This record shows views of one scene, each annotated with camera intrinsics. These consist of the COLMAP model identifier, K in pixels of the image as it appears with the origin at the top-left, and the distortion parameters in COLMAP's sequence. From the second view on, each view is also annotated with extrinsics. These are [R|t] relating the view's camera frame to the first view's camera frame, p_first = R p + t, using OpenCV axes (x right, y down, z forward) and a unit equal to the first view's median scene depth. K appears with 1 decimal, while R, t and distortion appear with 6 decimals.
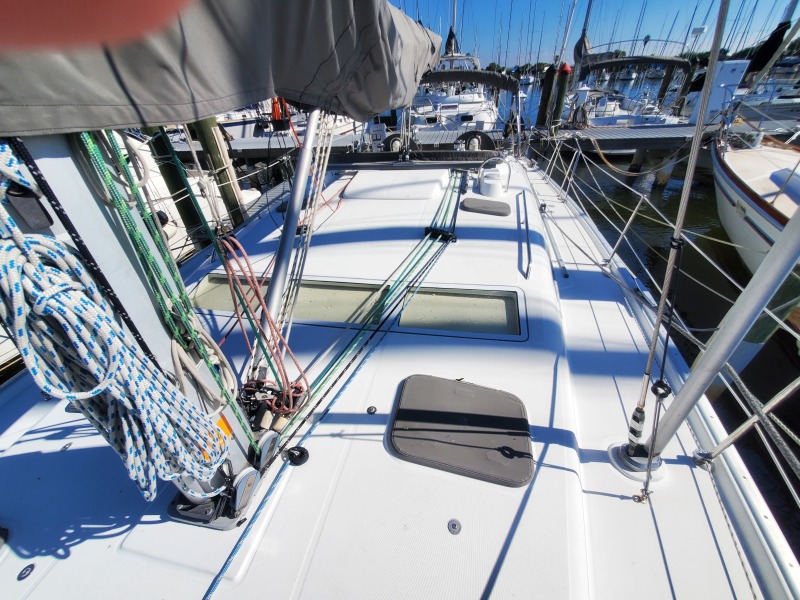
lens RADIAL K [[318.1, 0, 405.0], [0, 318.1, 287.6], [0, 0, 1]] dist [0.000153, -0.001041]
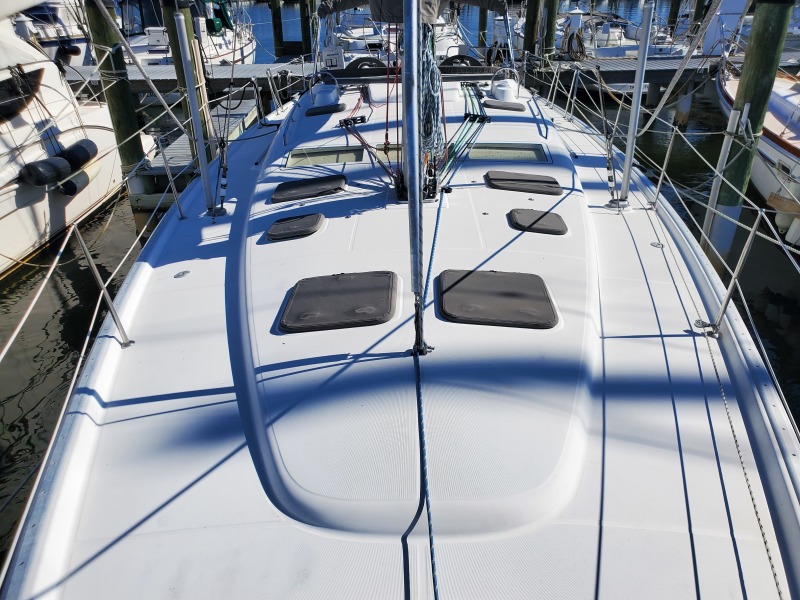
lens RADIAL K [[627.9, 0, 412.2], [0, 627.9, 277.7], [0, 0, 1]] dist [0.000897, 0.012793]
pose [[0.980505, -0.047276, 0.190722, -0.472736], [0.074209, 0.987837, -0.136644, 0.570077], [-0.181942, 0.148134, 0.972087, -0.931627]]
